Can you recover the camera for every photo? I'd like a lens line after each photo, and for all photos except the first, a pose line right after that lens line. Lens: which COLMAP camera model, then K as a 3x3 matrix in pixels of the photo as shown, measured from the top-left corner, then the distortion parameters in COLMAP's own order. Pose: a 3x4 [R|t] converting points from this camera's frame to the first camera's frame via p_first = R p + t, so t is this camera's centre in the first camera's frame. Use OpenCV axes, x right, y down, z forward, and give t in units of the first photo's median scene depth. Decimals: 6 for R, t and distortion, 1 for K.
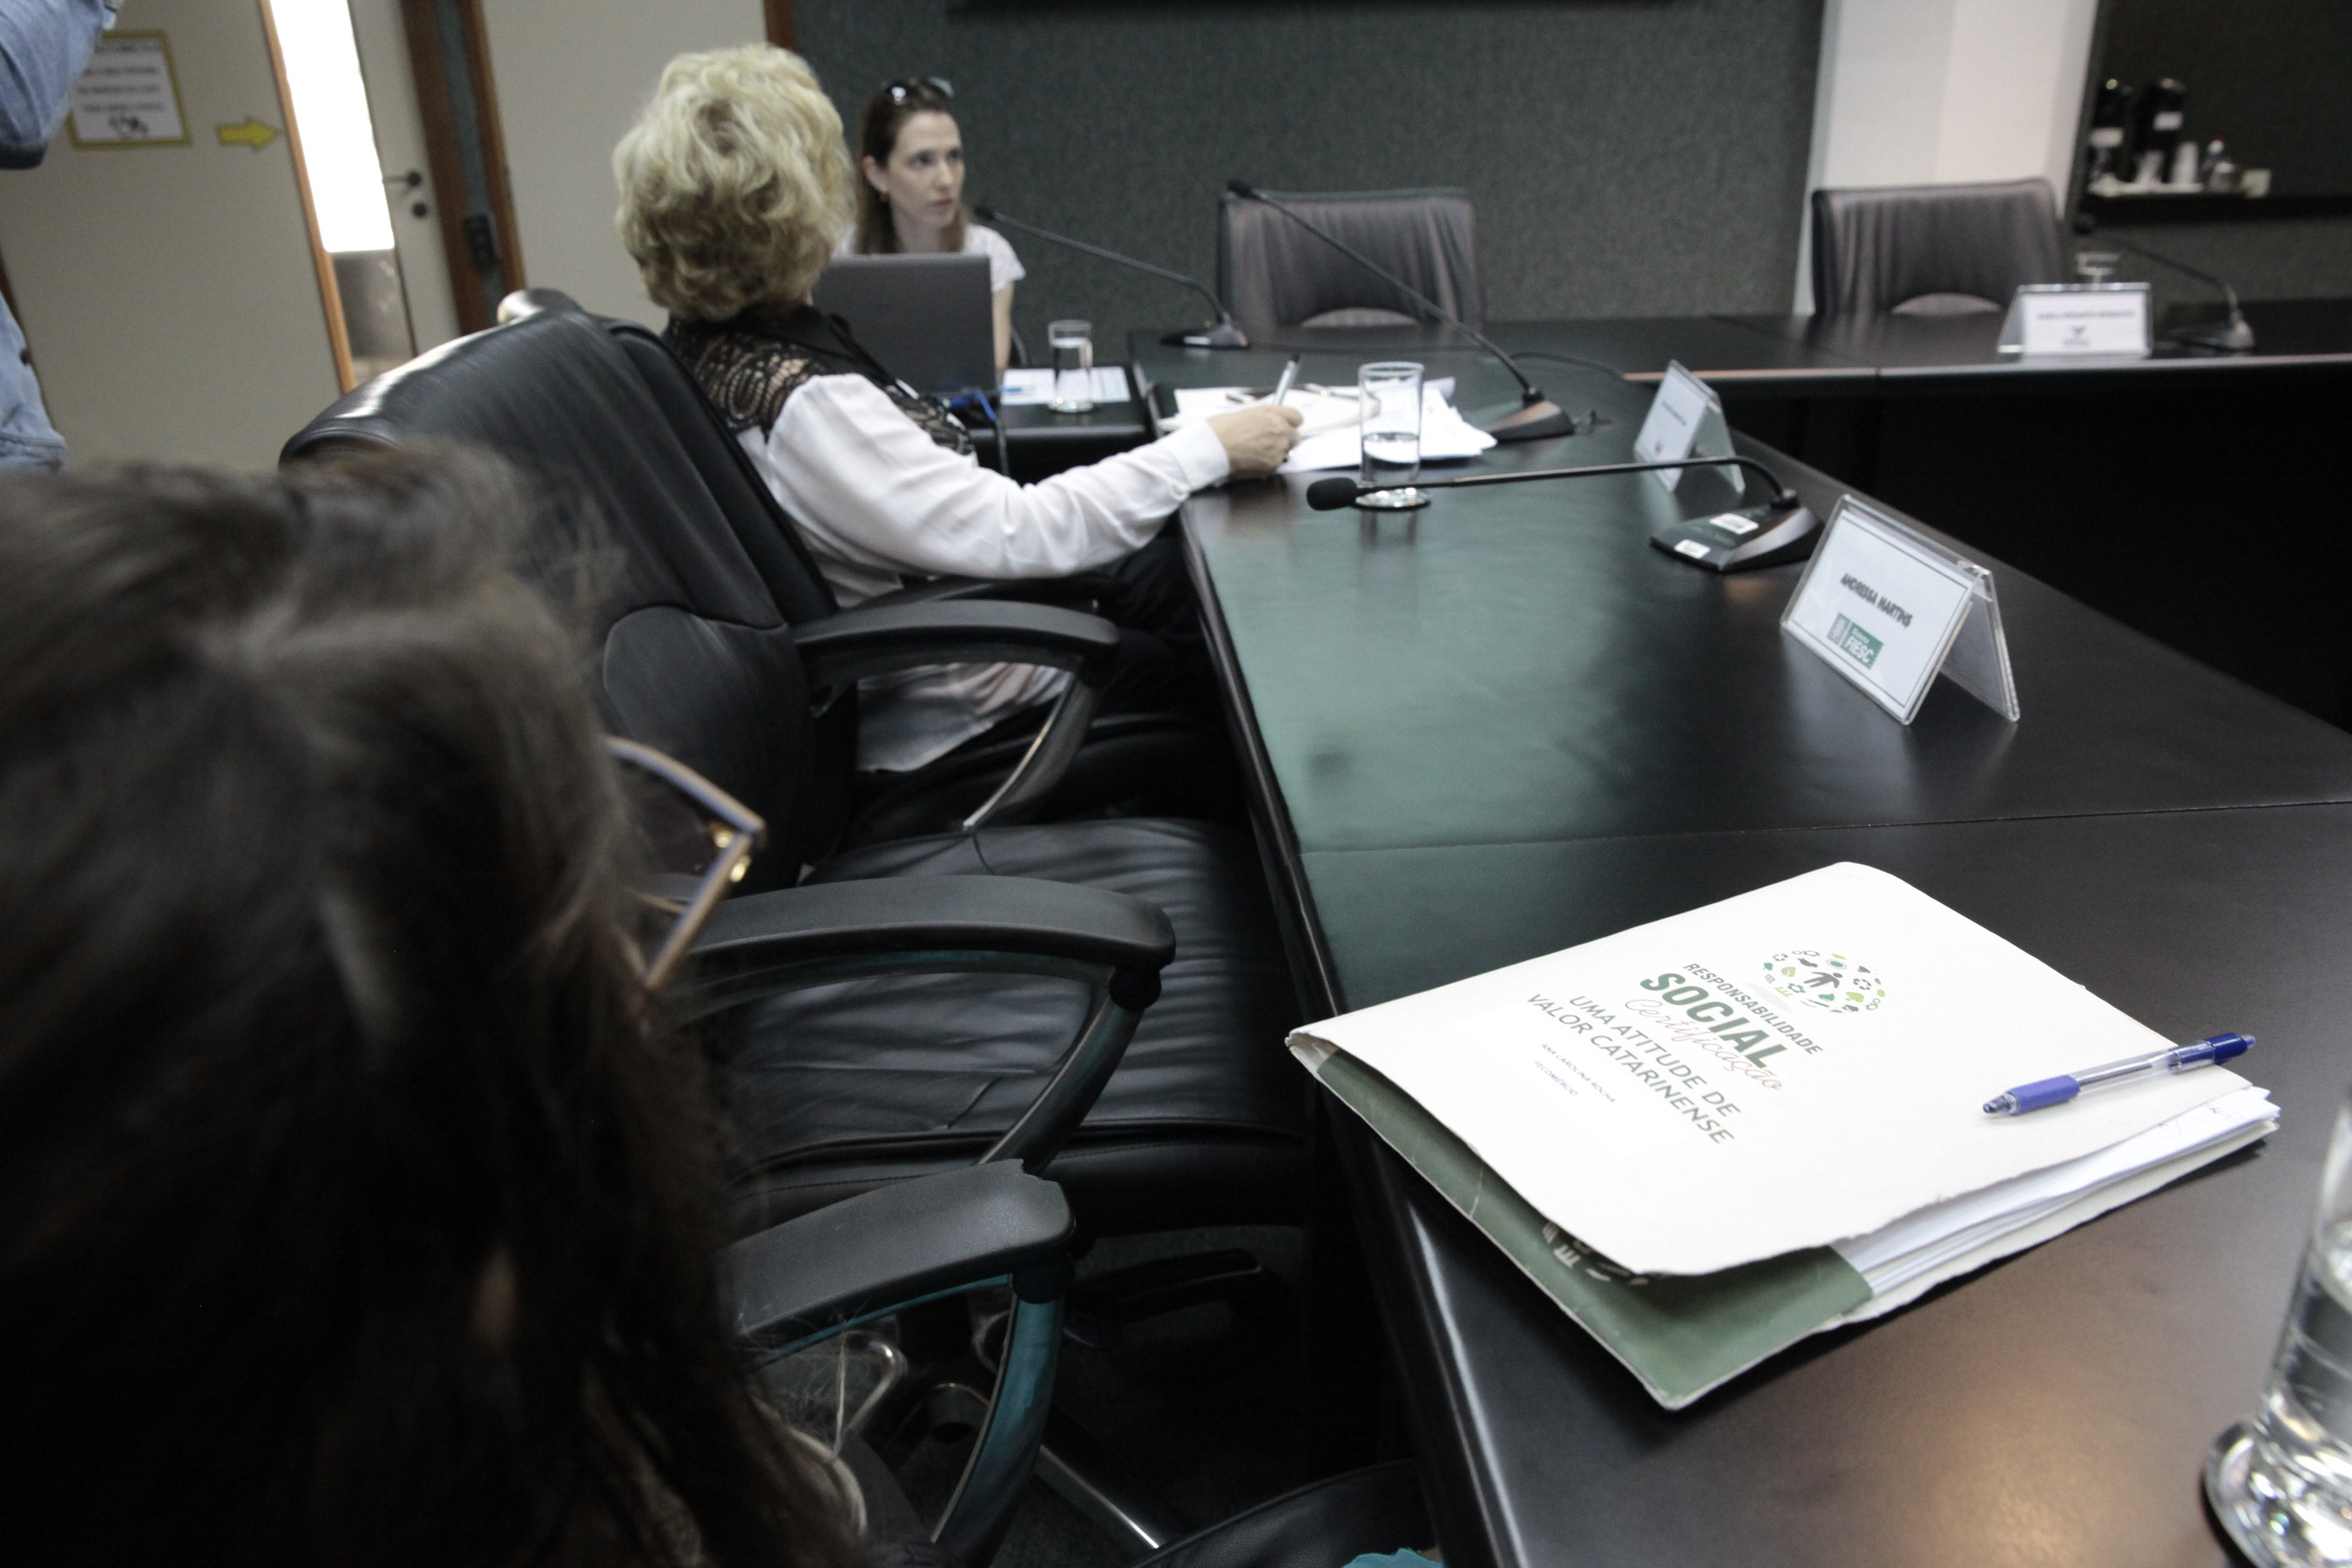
lens RADIAL K [[1647.4, 0, 1164.5], [0, 1647.4, 791.6], [0, 0, 1]] dist [-0.120775, 0.098185]
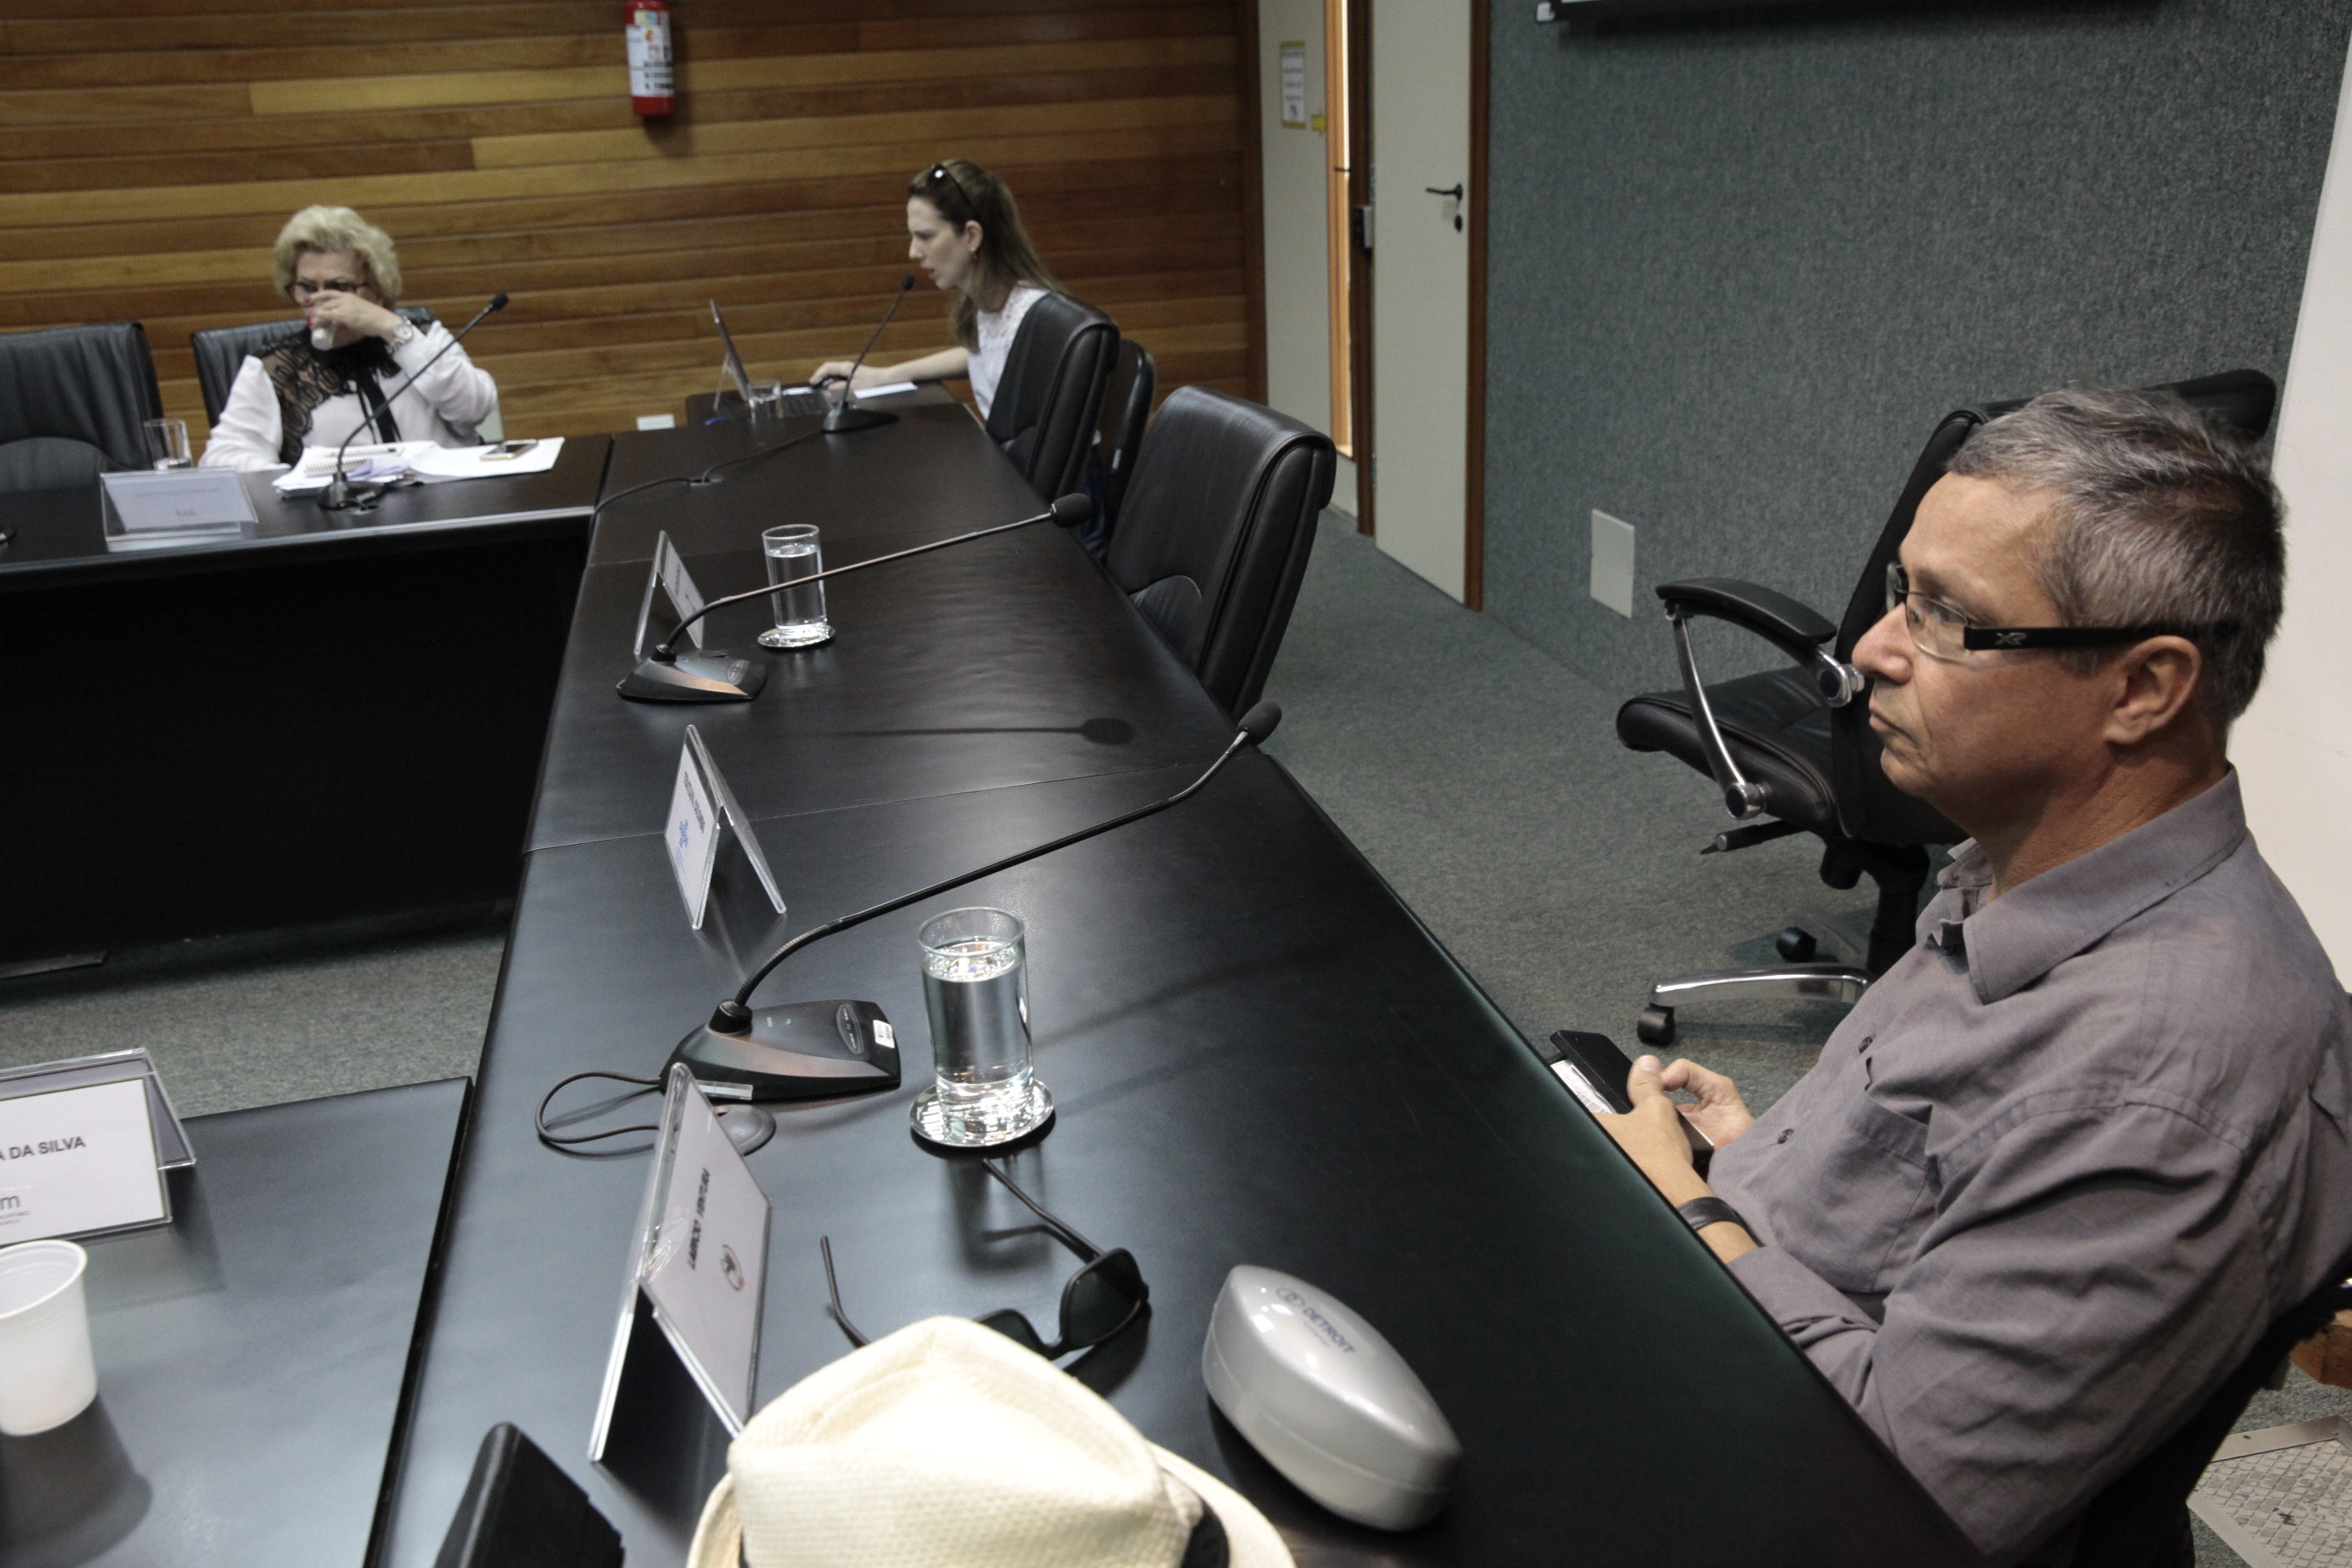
lens RADIAL K [[1878.8, 0, 1176.0], [0, 1878.8, 784.0], [0, 0, 1]] dist [-0.089131, 0.114659]
pose [[0.172290, 0.373395, -0.911533, 0.873899], [-0.338087, 0.891574, 0.301317, -0.342220], [0.925210, 0.256264, 0.279849, 0.604028]]
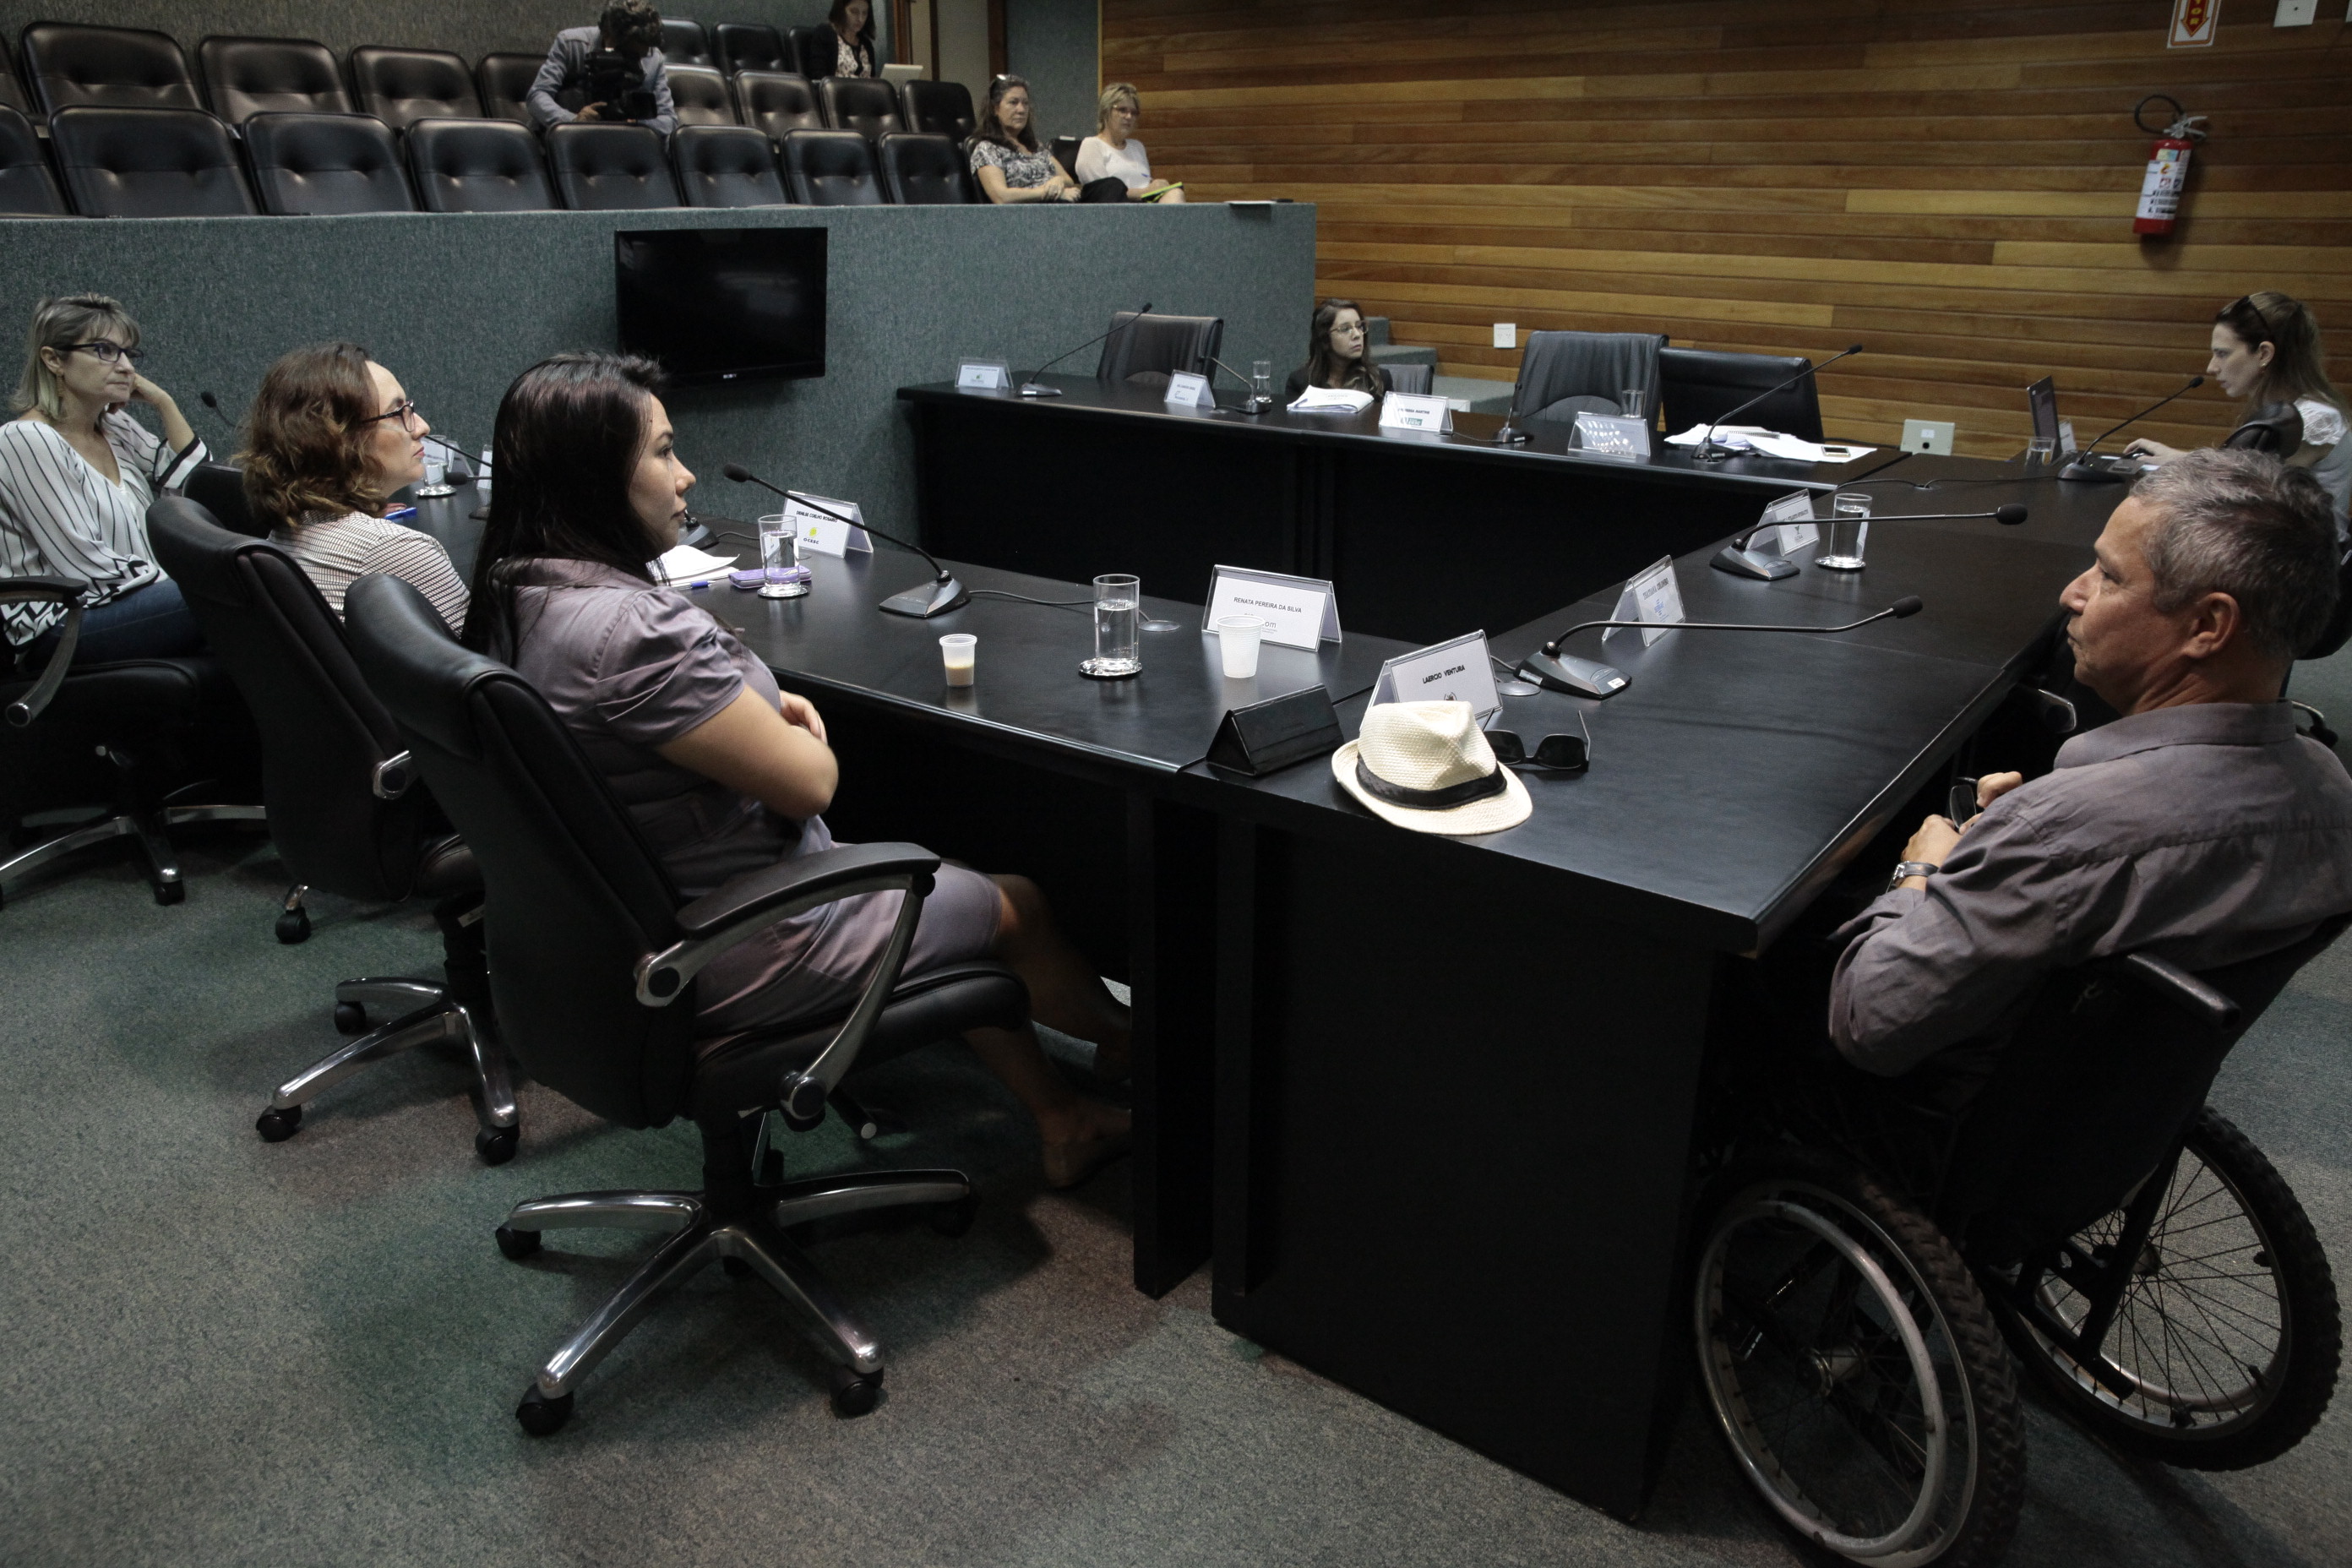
lens RADIAL K [[1647.4, 0, 1164.5], [0, 1647.4, 791.6], [0, 0, 1]] dist [-0.120775, 0.098185]
pose [[-0.671457, 0.282941, -0.684901, 1.101791], [-0.261540, 0.774279, 0.576271, -0.447096], [0.693356, 0.566071, -0.445895, 0.817600]]
